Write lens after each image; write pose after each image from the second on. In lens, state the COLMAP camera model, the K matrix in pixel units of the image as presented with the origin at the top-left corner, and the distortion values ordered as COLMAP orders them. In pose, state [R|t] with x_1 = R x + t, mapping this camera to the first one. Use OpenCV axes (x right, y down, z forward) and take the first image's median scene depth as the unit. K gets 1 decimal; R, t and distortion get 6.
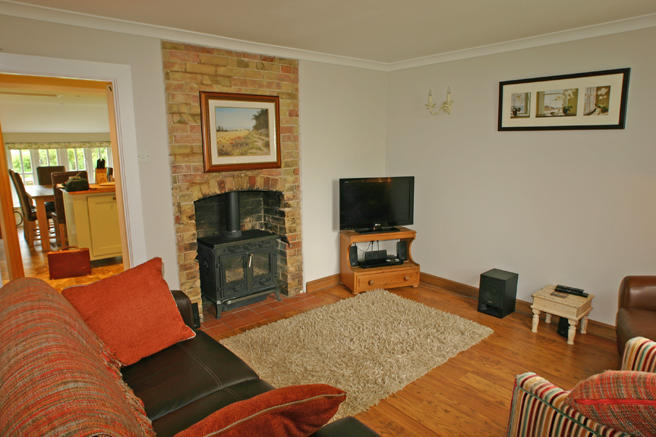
lens RADIAL K [[417.2, 0, 328.0], [0, 417.2, 218.5], [0, 0, 1]] dist [-0.061359, 0.037275]
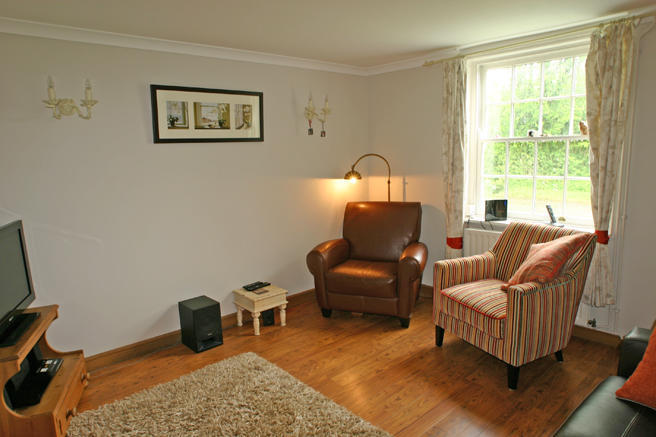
lens RADIAL K [[417.2, 0, 328.0], [0, 417.2, 218.5], [0, 0, 1]] dist [-0.061359, 0.037275]
pose [[-0.015541, -0.163096, 0.986488, -0.486826], [0.206590, 0.964794, 0.162764, -0.141628], [-0.978304, 0.206329, 0.018700, 0.739321]]
